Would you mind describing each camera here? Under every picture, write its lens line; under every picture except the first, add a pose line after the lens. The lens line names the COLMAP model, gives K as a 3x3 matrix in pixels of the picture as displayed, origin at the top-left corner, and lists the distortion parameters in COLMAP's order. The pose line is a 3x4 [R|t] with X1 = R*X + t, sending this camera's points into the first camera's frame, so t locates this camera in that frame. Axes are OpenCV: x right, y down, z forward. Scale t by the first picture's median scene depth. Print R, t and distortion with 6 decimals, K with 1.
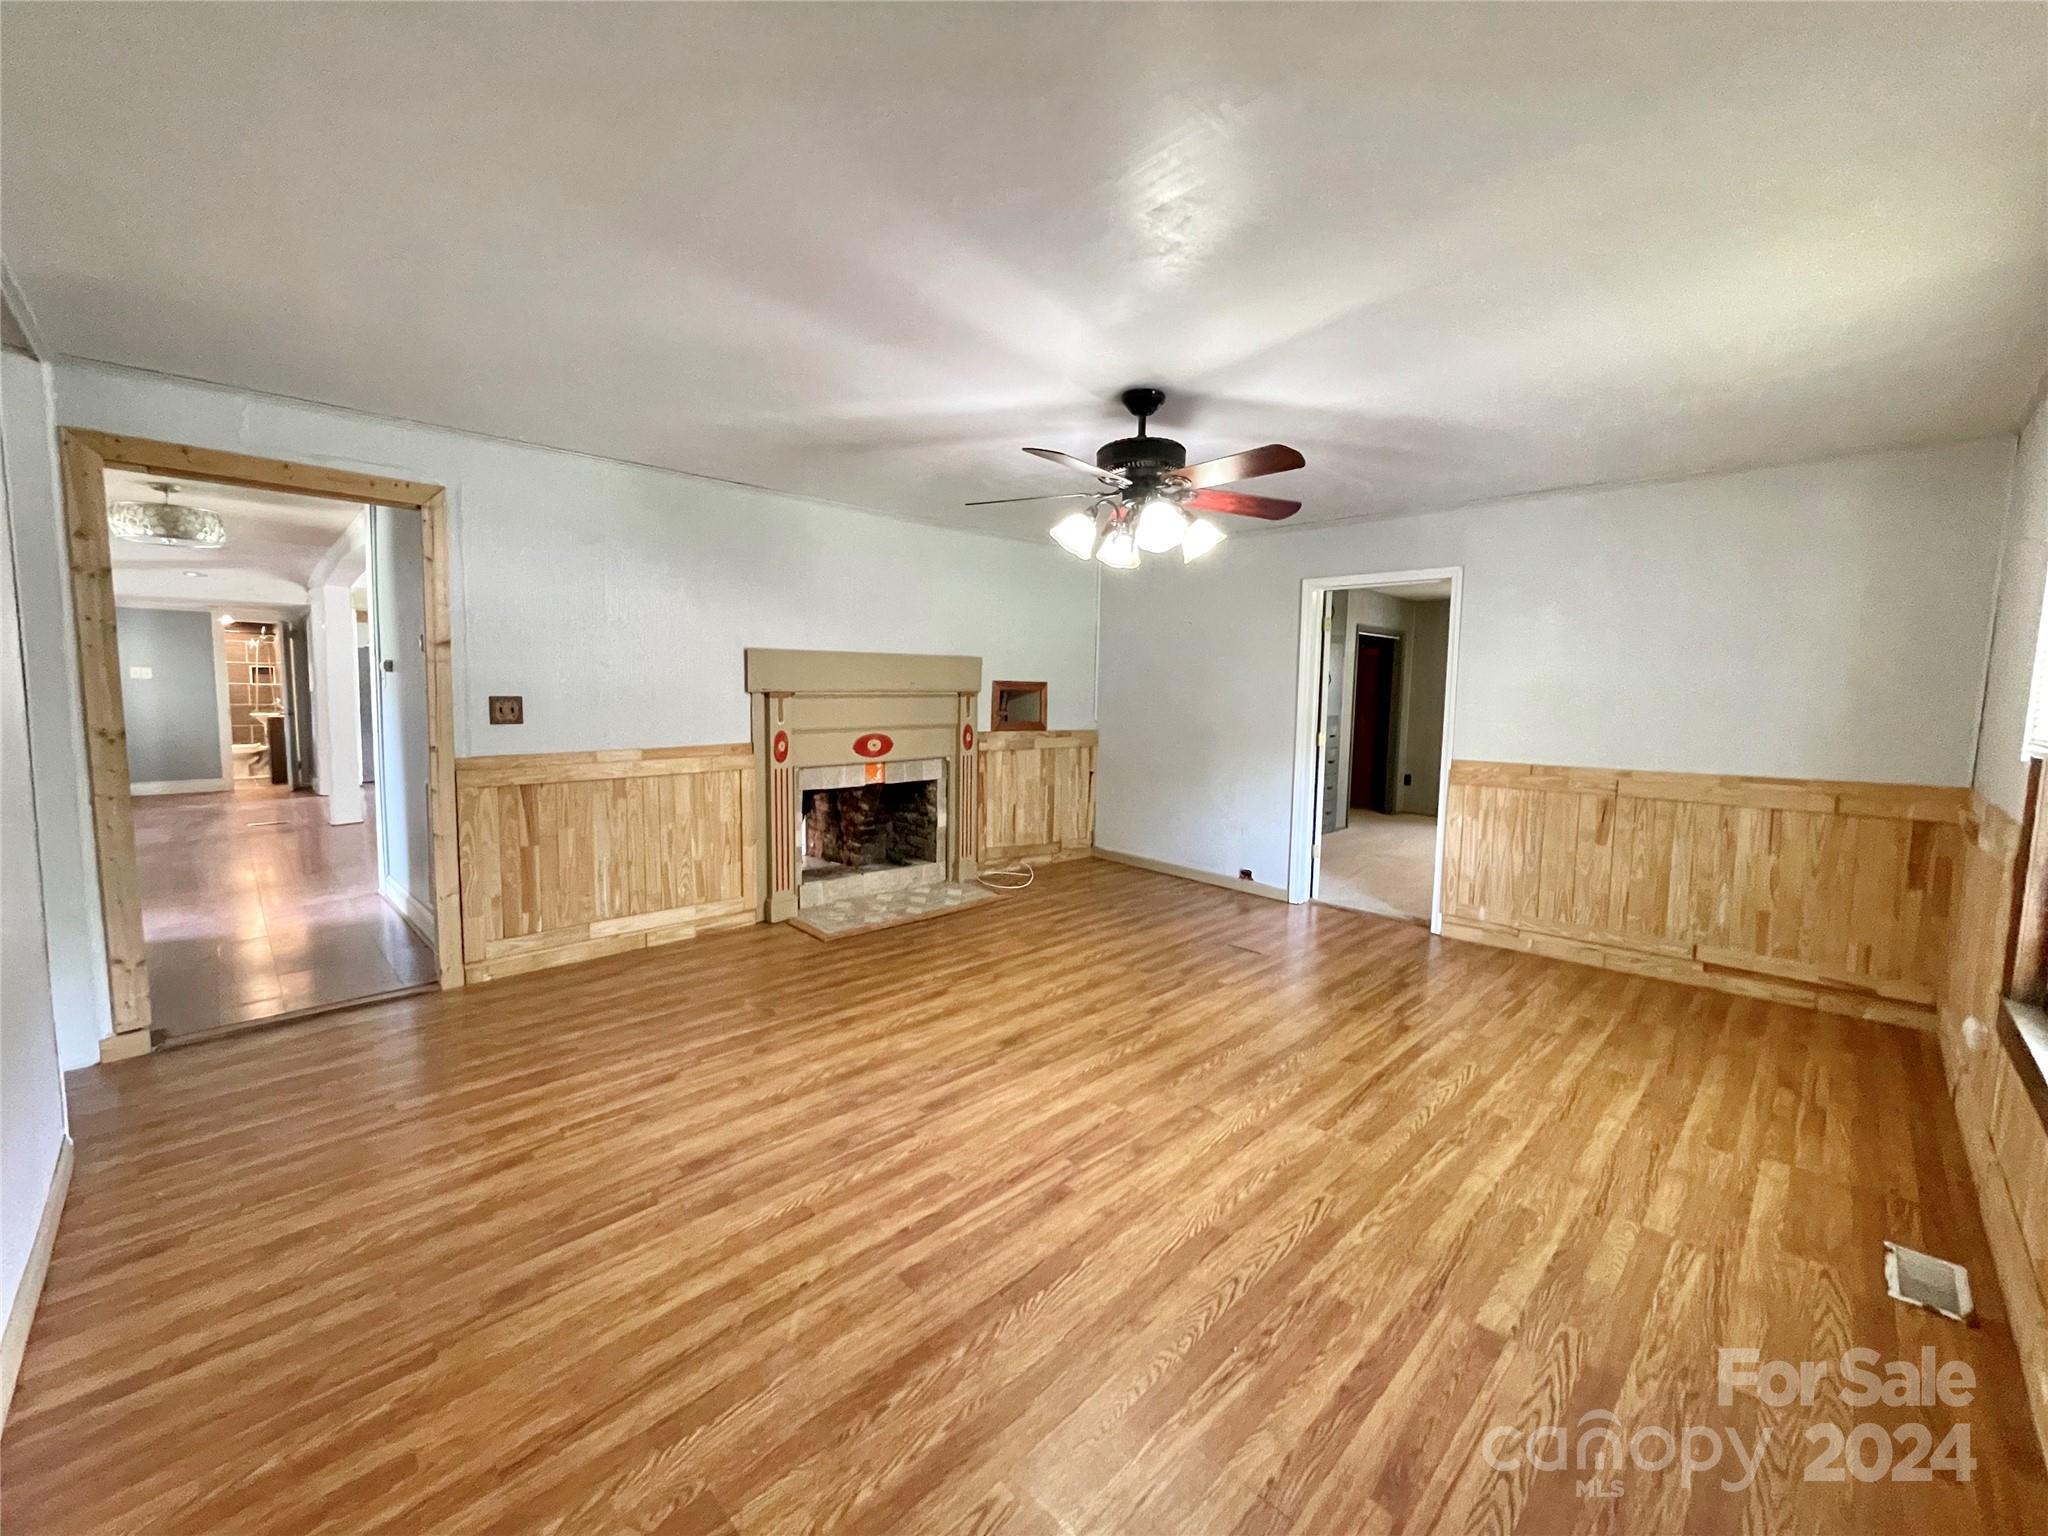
lens RADIAL K [[837.5, 0, 1020.9], [0, 837.5, 762.2], [0, 0, 1]] dist [-0.003168, -0.000116]
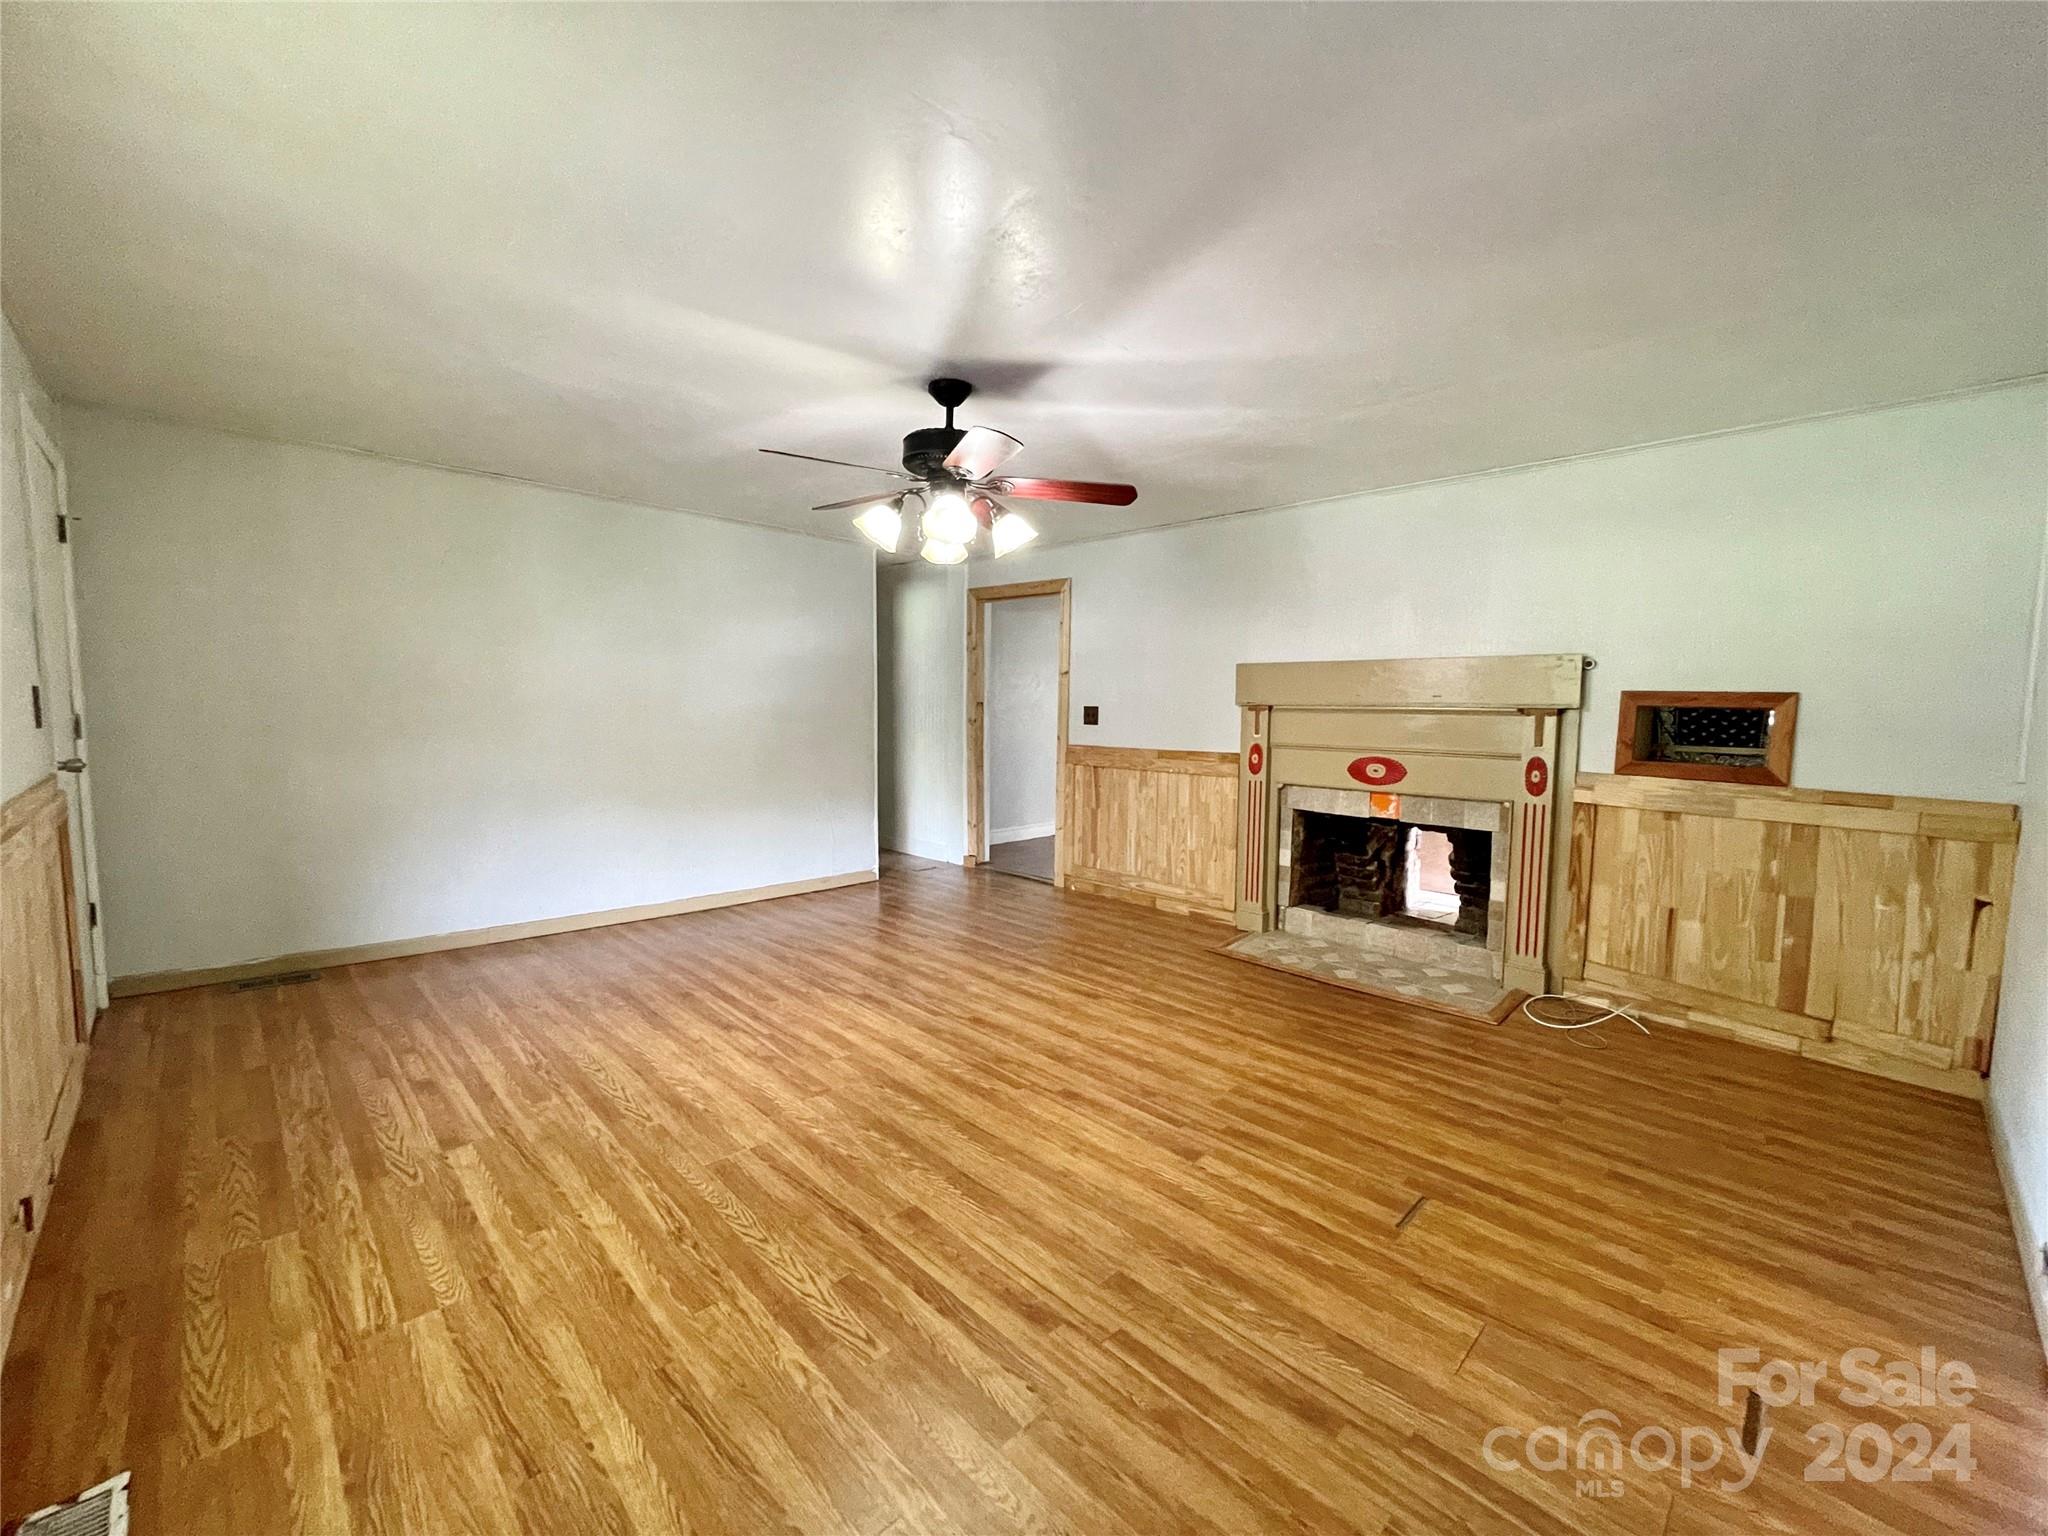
lens RADIAL K [[837.5, 0, 1020.9], [0, 837.5, 762.2], [0, 0, 1]] dist [-0.003168, -0.000116]
pose [[-0.014600, 0.057566, -0.998235, 0.942522], [-0.107535, 0.992461, 0.058806, -0.056396], [0.994094, 0.108204, -0.008299, 0.937993]]
